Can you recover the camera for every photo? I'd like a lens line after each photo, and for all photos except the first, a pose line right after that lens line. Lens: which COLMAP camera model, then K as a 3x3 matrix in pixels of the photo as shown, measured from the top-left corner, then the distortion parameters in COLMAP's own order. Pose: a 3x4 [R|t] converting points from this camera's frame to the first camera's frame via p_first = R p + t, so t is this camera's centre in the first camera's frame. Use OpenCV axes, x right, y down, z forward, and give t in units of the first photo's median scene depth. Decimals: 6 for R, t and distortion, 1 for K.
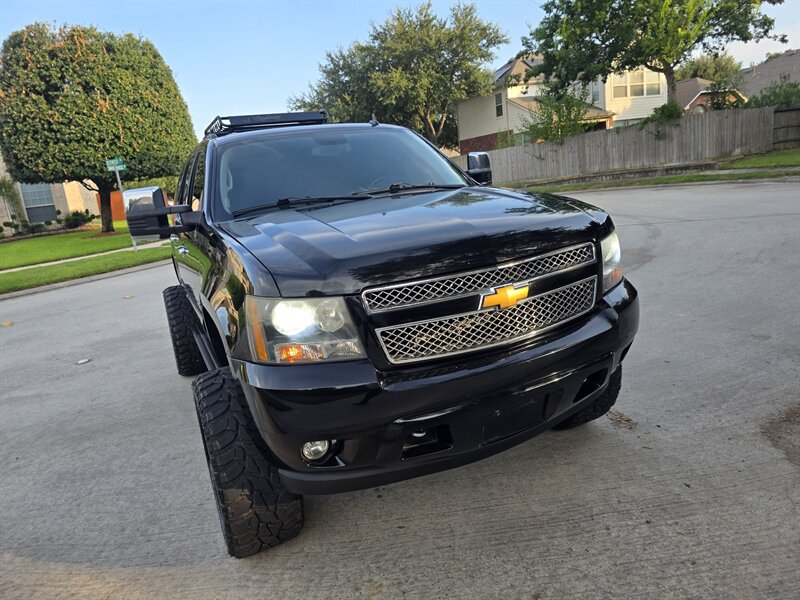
lens RADIAL K [[535.5, 0, 412.1], [0, 535.5, 287.5], [0, 0, 1]] dist [0.055838, -0.052216]
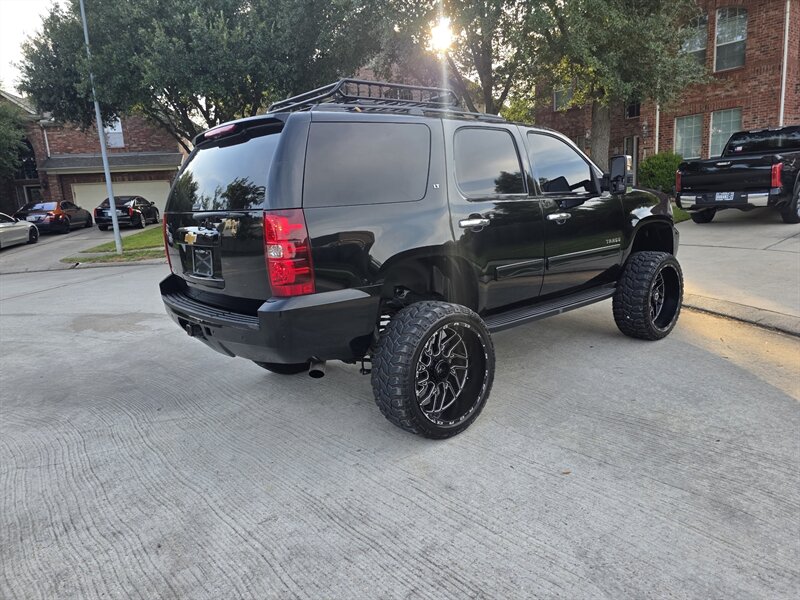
lens RADIAL K [[535.5, 0, 395.7], [0, 535.5, 302.9], [0, 0, 1]] dist [0.055838, -0.052216]
pose [[-0.224499, -0.060218, 0.972612, -0.306420], [0.282728, 0.951132, 0.124147, -0.028271], [-0.932559, 0.302855, -0.196503, 0.338238]]
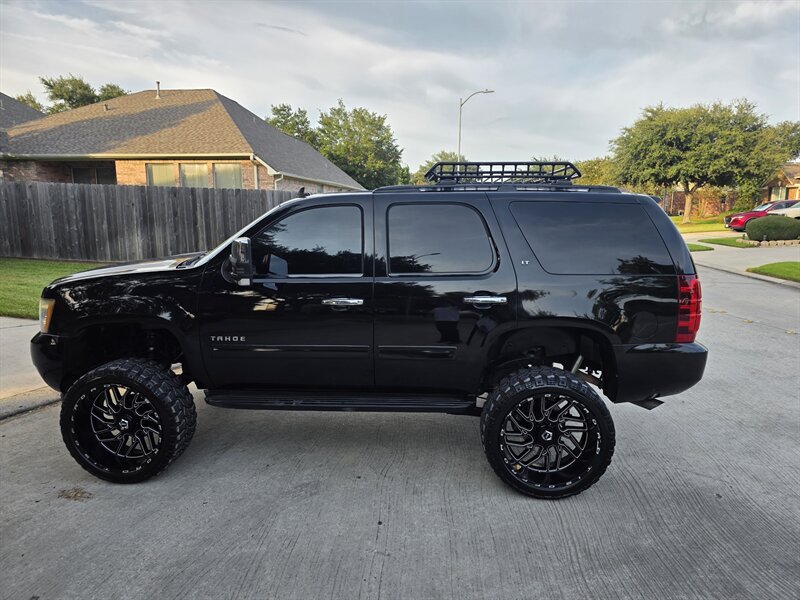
lens RADIAL K [[540.9, 0, 406.8], [0, 540.9, 300.1], [0, 0, 1]] dist [0.060374, -0.056072]
pose [[-0.500928, 0.254593, -0.827196, 0.165551], [-0.125849, 0.924172, 0.360650, -0.115217], [0.856290, 0.284761, -0.430903, 0.369760]]
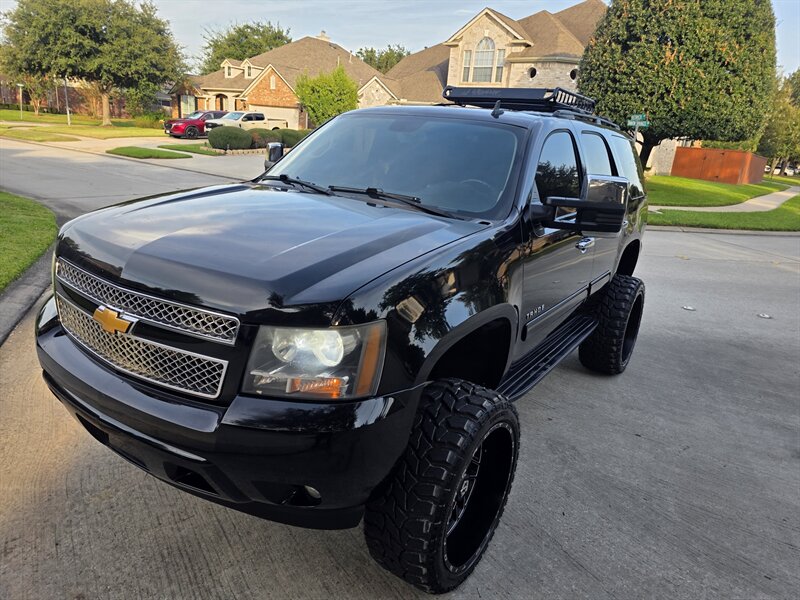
lens RADIAL K [[540.9, 0, 405.0], [0, 540.9, 298.5], [0, 0, 1]] dist [0.060374, -0.056072]
pose [[0.490086, 0.392732, -0.778189, 0.132413], [-0.314248, 0.912322, 0.262520, -0.048828], [0.813059, 0.115887, 0.570531, 0.099550]]
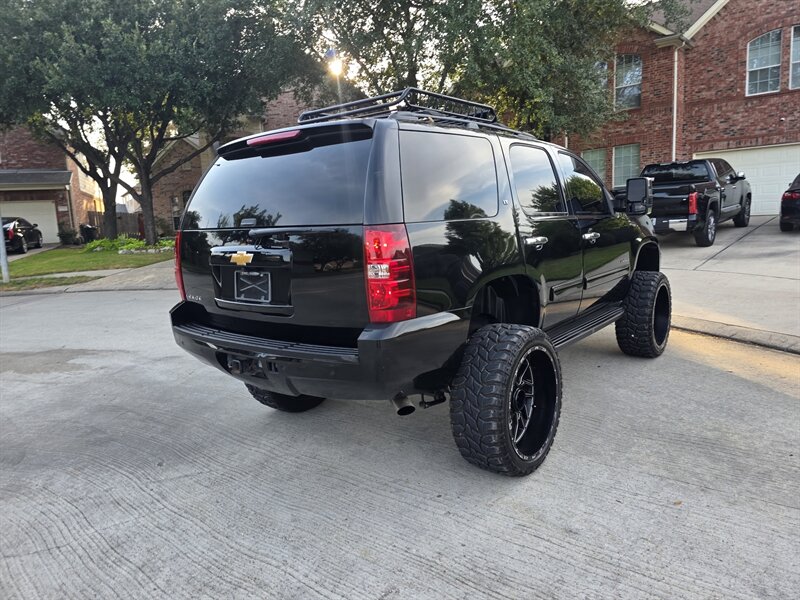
lens RADIAL K [[540.9, 0, 399.9], [0, 540.9, 289.1], [0, 0, 1]] dist [0.060374, -0.056072]
pose [[-0.404365, 0.014199, 0.914487, -0.273841], [0.281461, 0.953287, 0.109654, -0.042146], [-0.870212, 0.301733, -0.389473, 0.385575]]
